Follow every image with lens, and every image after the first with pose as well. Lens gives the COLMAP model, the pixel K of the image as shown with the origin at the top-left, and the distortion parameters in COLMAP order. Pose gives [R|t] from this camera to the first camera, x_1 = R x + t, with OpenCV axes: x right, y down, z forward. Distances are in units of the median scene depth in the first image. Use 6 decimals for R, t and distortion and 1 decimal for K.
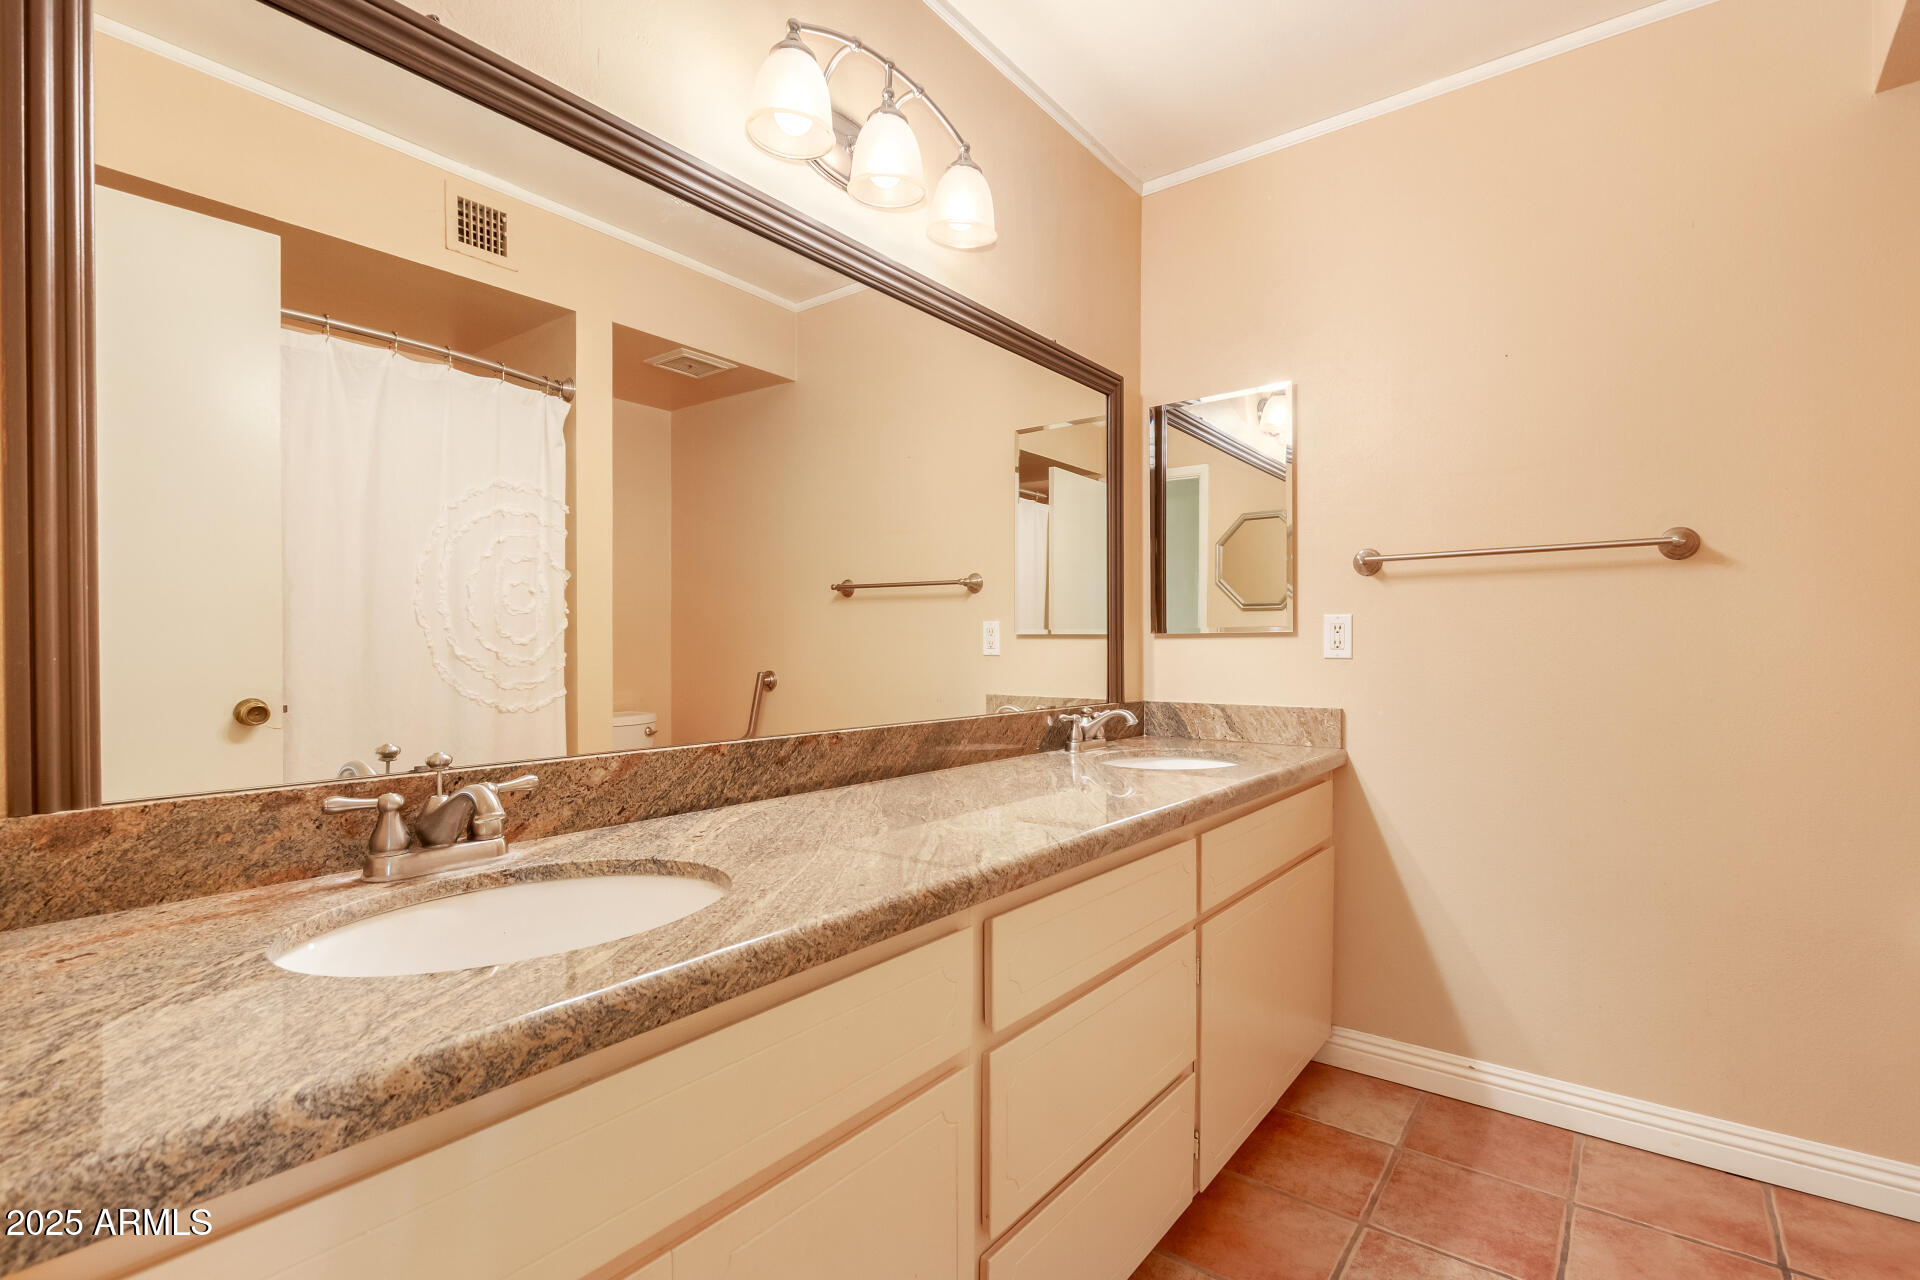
lens RADIAL K [[888.2, 0, 965.2], [0, 888.2, 648.7], [0, 0, 1]] dist [0.003788, -0.000355]
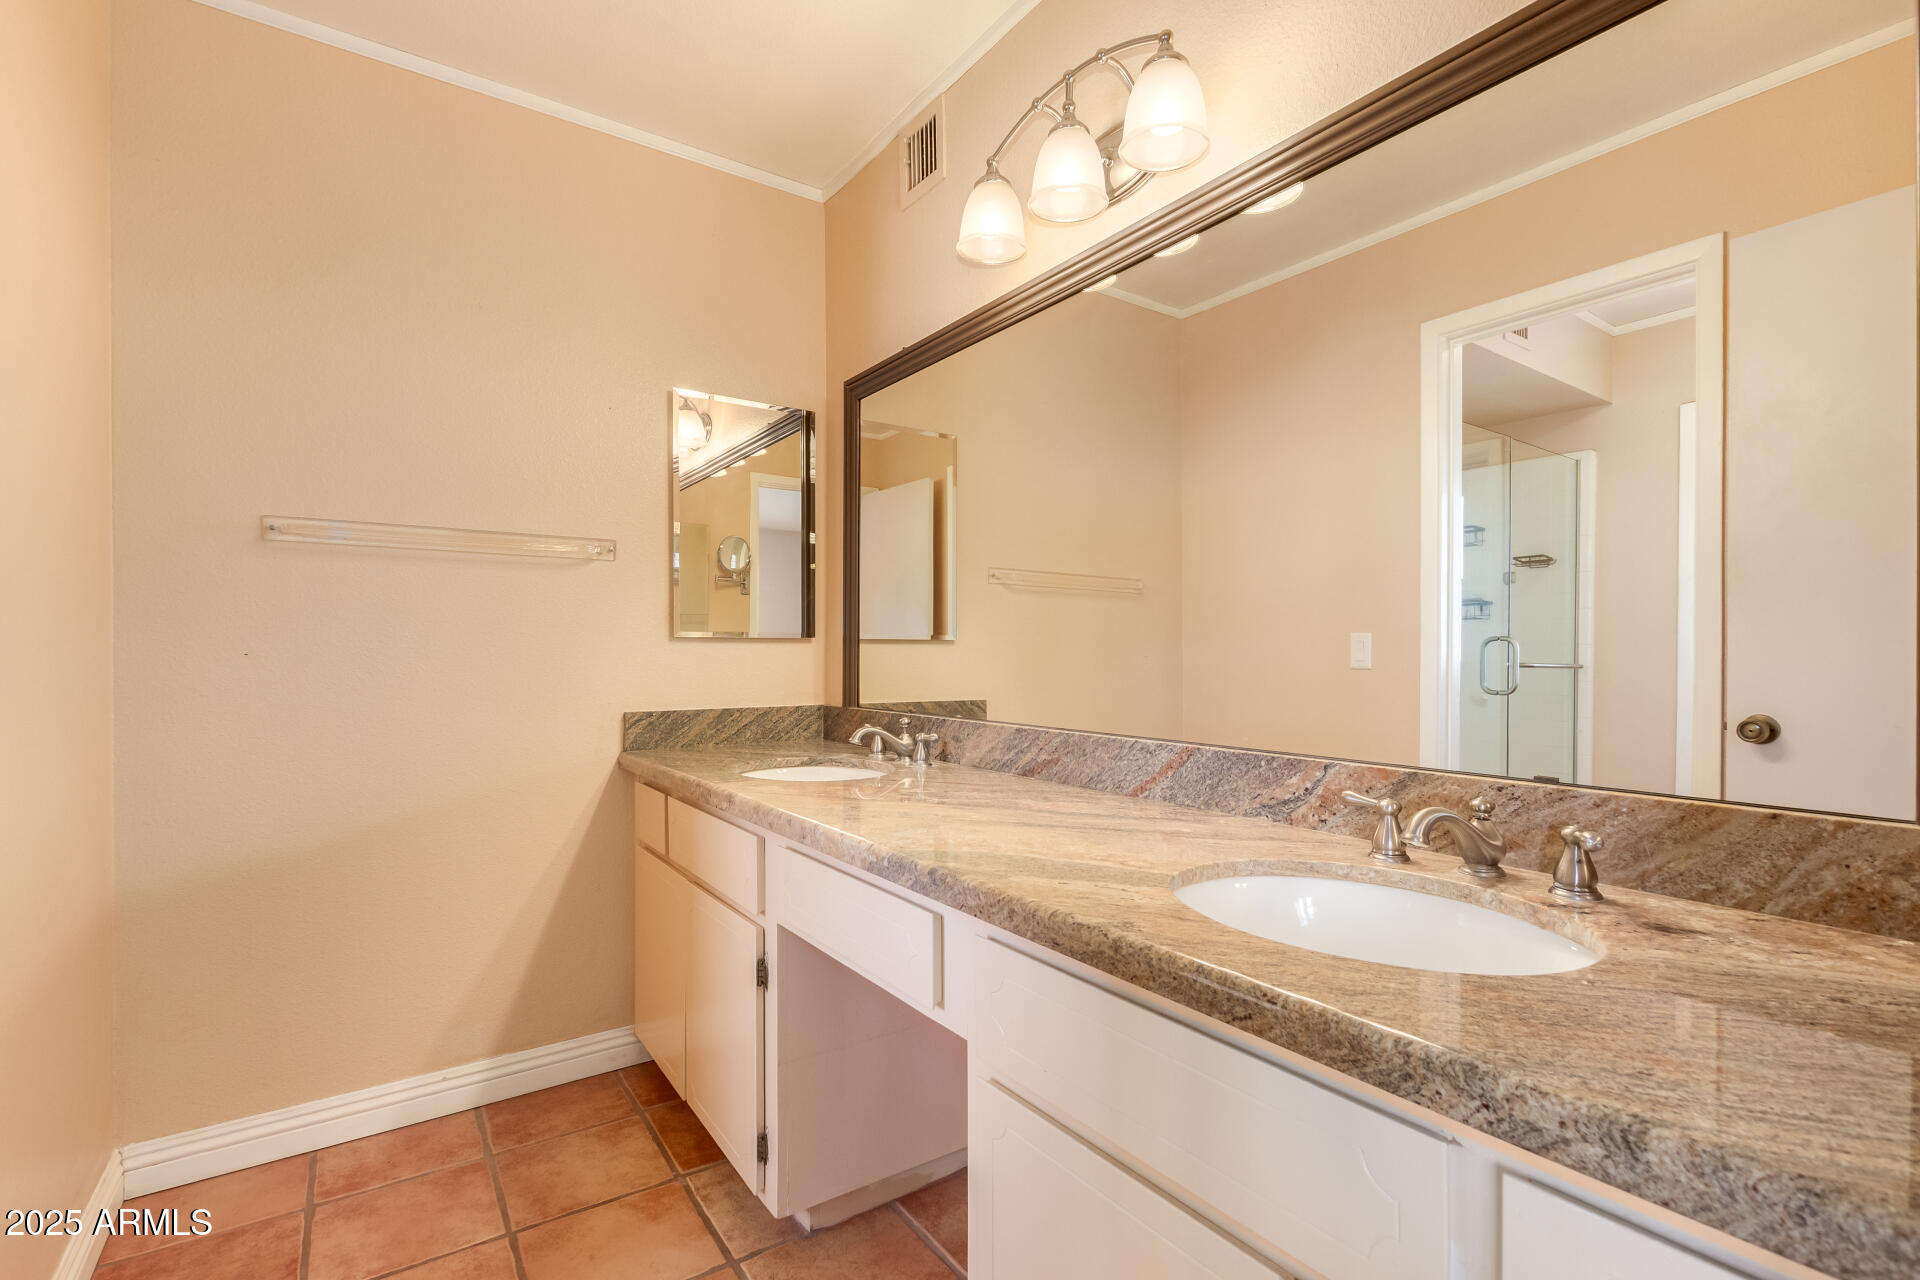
lens RADIAL K [[888.2, 0, 965.2], [0, 888.2, 648.7], [0, 0, 1]] dist [0.003788, -0.000355]
pose [[-0.298385, 0.001181, -0.954445, 0.859920], [-0.012716, 0.999906, 0.005213, -0.021910], [0.954361, 0.013692, -0.298342, 1.141602]]
